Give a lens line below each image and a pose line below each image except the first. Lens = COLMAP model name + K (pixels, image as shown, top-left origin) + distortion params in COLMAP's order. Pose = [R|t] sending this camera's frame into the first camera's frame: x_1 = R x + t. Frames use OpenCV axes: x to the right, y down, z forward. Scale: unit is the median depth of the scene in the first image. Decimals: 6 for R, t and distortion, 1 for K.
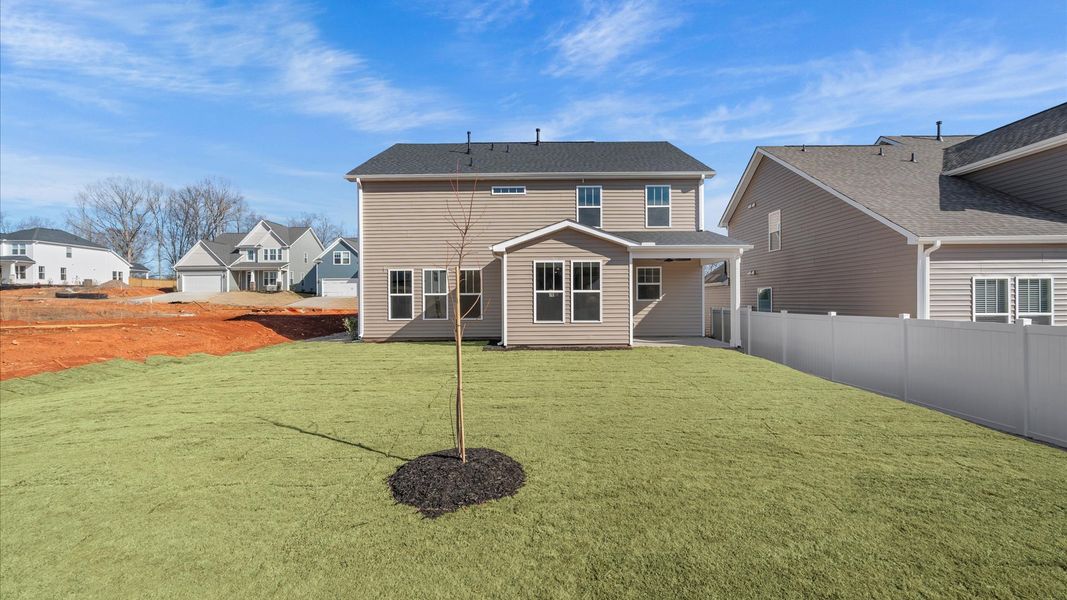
lens RADIAL K [[480.7, 0, 531.3], [0, 480.7, 302.7], [0, 0, 1]] dist [-0.004840, -0.000550]
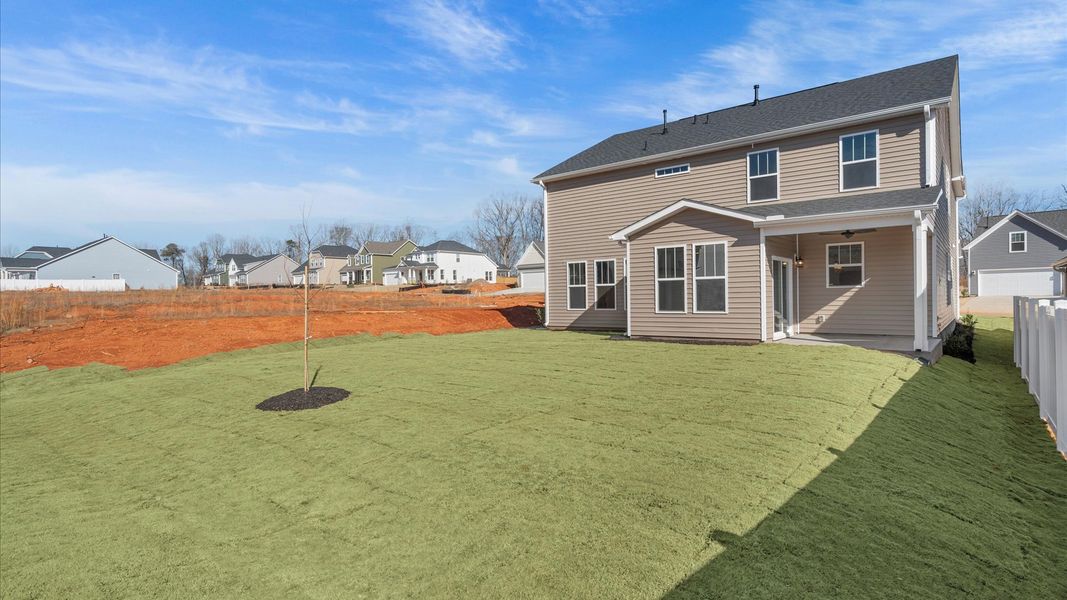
lens RADIAL K [[538.4, 0, 533.5], [0, 538.4, 300.0], [0, 0, 1]] dist [0.003675, 0.001025]
pose [[0.778365, -0.002903, -0.627806, 0.396667], [0.007458, 0.999962, 0.004622, 0.008239], [0.627768, -0.008280, 0.778357, 0.024534]]
